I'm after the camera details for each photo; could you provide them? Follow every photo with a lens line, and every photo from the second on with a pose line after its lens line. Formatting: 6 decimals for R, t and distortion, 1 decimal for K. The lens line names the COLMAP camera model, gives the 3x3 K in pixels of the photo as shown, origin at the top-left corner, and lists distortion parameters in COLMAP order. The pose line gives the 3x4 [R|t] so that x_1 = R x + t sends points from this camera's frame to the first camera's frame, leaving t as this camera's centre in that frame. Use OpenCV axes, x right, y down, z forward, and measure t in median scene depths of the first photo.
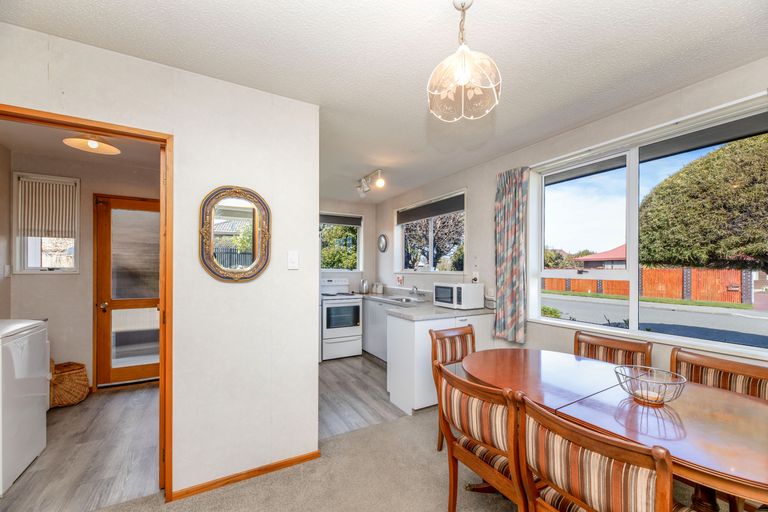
lens RADIAL K [[319.7, 0, 383.5], [0, 319.7, 266.2], [0, 0, 1]] dist [-0.002649, -0.001258]
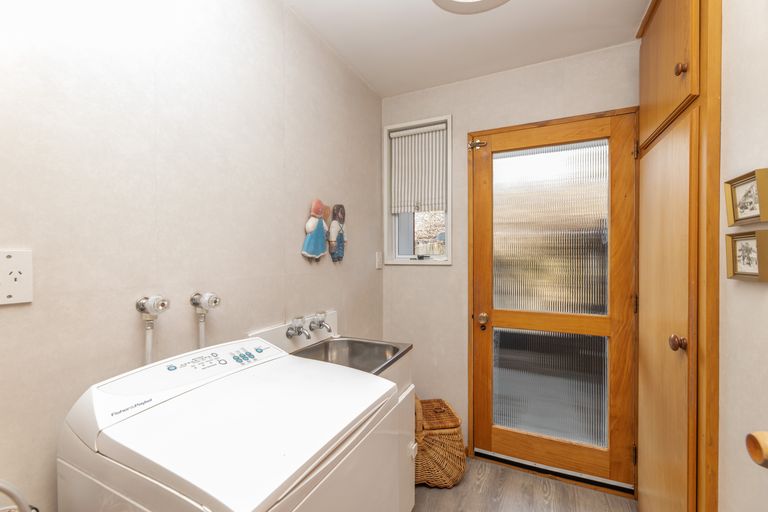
lens RADIAL K [[319.7, 0, 385.0], [0, 319.7, 256.1], [0, 0, 1]] dist [-0.002649, -0.001258]
pose [[0.581889, -0.000377, -0.813268, -0.351402], [0.006288, 0.999972, 0.004036, 0.002177], [0.813244, -0.007462, 0.581875, 0.356771]]
